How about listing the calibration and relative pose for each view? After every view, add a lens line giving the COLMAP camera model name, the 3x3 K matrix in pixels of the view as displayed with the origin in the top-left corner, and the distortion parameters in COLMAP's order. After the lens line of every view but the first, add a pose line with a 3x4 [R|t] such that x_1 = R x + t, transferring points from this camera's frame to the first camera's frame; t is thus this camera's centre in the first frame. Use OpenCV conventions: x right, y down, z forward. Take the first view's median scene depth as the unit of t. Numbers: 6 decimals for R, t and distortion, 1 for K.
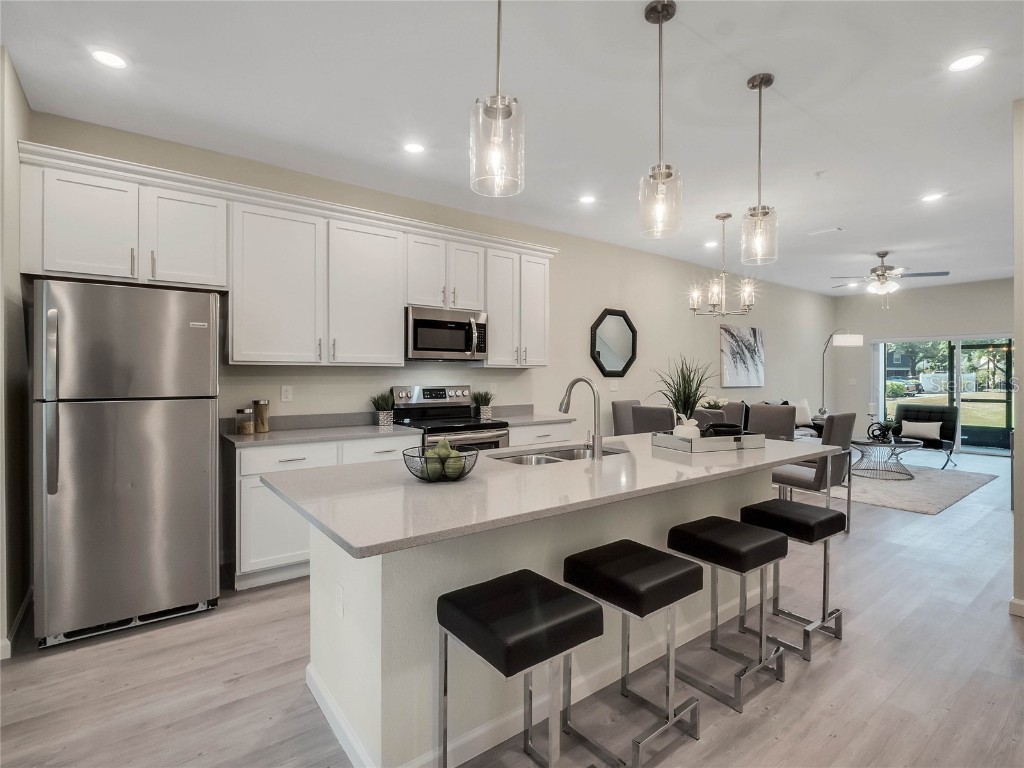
lens RADIAL K [[514.7, 0, 517.6], [0, 514.7, 376.7], [0, 0, 1]] dist [-0.003818, -0.002601]
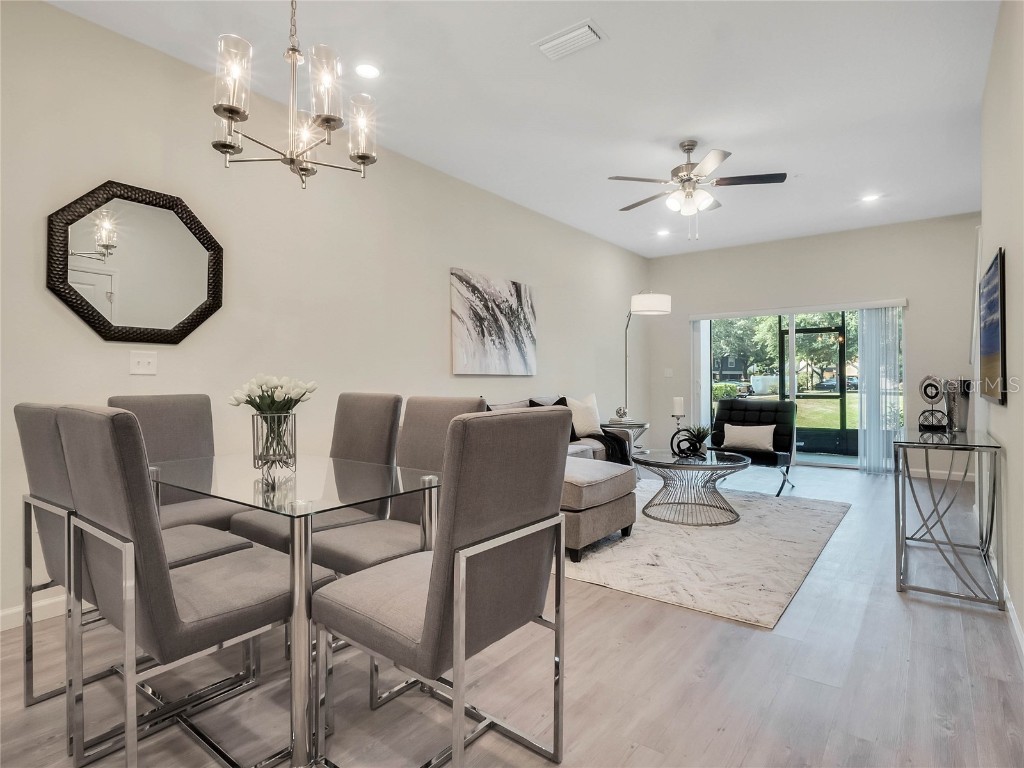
lens RADIAL K [[514.7, 0, 513.1], [0, 514.7, 381.4], [0, 0, 1]] dist [-0.003818, -0.002601]
pose [[0.973493, -0.004304, 0.228678, 0.321938], [0.006143, 0.999954, -0.007328, 0.032491], [-0.228636, 0.008538, 0.973475, 0.401793]]
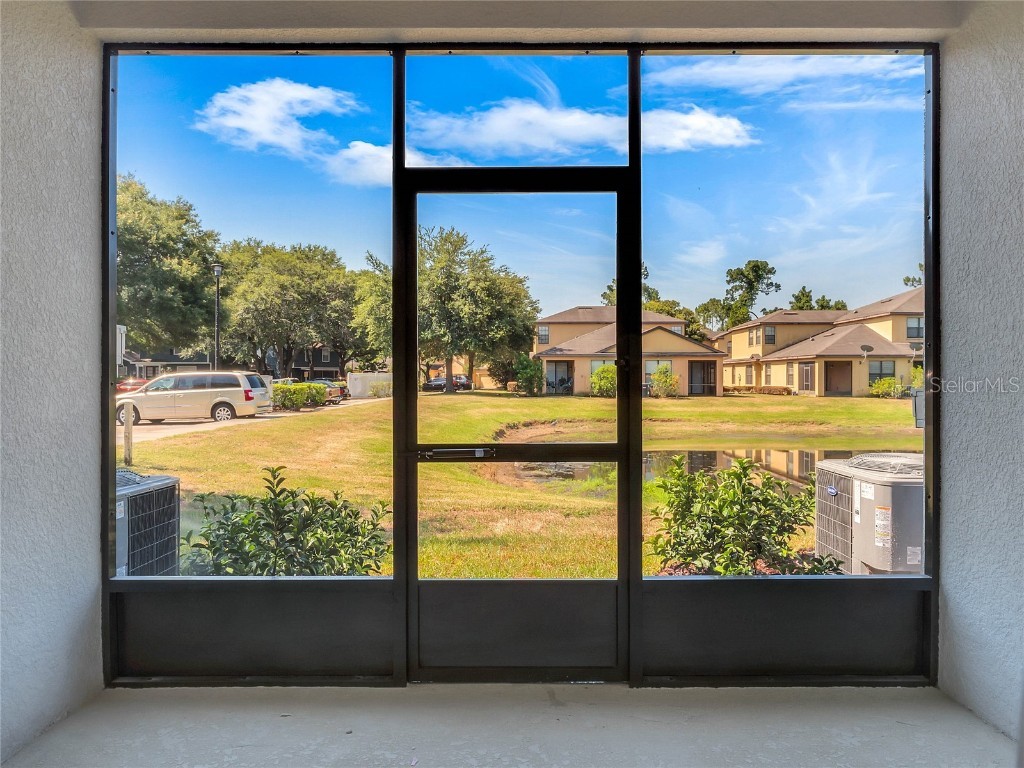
lens RADIAL K [[547.7, 0, 512.0], [0, 547.7, 379.9], [0, 0, 1]] dist [0.001818, 0.000026]
pose [[0.586659, -0.000743, 0.809834, 0.927602], [0.004740, 0.999986, -0.002517, 0.024448], [-0.809820, 0.005315, 0.586654, 1.118762]]
